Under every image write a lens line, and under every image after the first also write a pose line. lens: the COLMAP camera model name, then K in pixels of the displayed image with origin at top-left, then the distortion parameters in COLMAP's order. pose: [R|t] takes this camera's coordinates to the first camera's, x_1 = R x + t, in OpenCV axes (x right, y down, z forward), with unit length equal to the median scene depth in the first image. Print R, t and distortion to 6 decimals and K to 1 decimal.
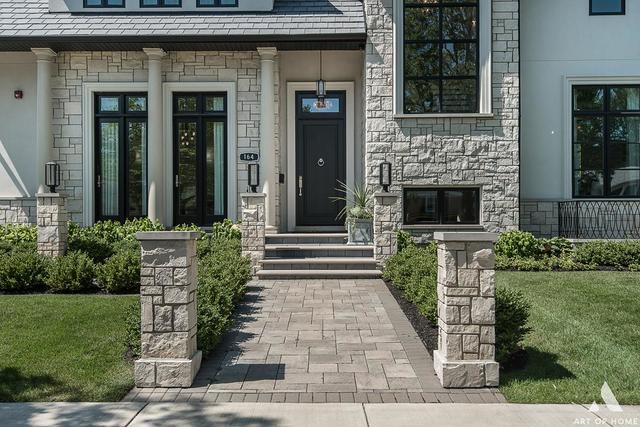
lens RADIAL K [[615.1, 0, 320.2], [0, 615.1, 214.3], [0, 0, 1]] dist [0.020717, 0.000000]
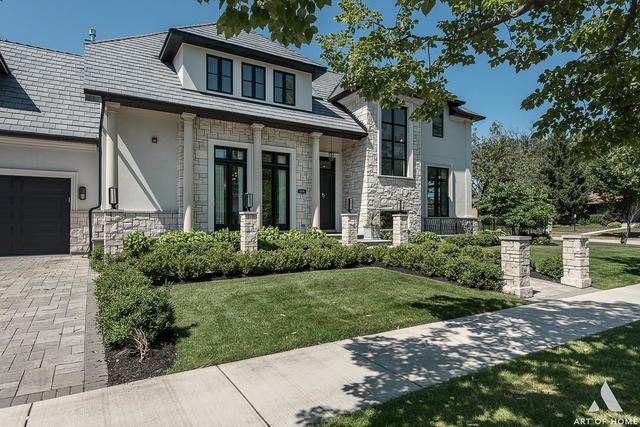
lens RADIAL K [[374.1, 0, 319.2], [0, 374.1, 215.6], [0, 0, 1]] dist [0.025245, -0.001209]
pose [[0.848050, 0.014179, 0.529727, -0.647070], [-0.008206, 0.999874, -0.013625, -0.009449], [-0.529853, 0.007208, 0.848059, 0.056616]]
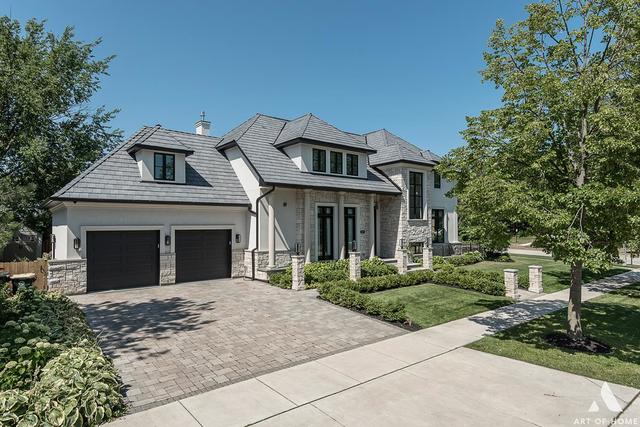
lens RADIAL K [[374.1, 0, 319.0], [0, 374.1, 212.4], [0, 0, 1]] dist [0.025245, -0.001209]
pose [[0.772249, 0.023709, 0.634878, -1.314709], [-0.004759, 0.999491, -0.031537, -0.127091], [-0.635302, 0.021333, 0.771969, -0.150572]]
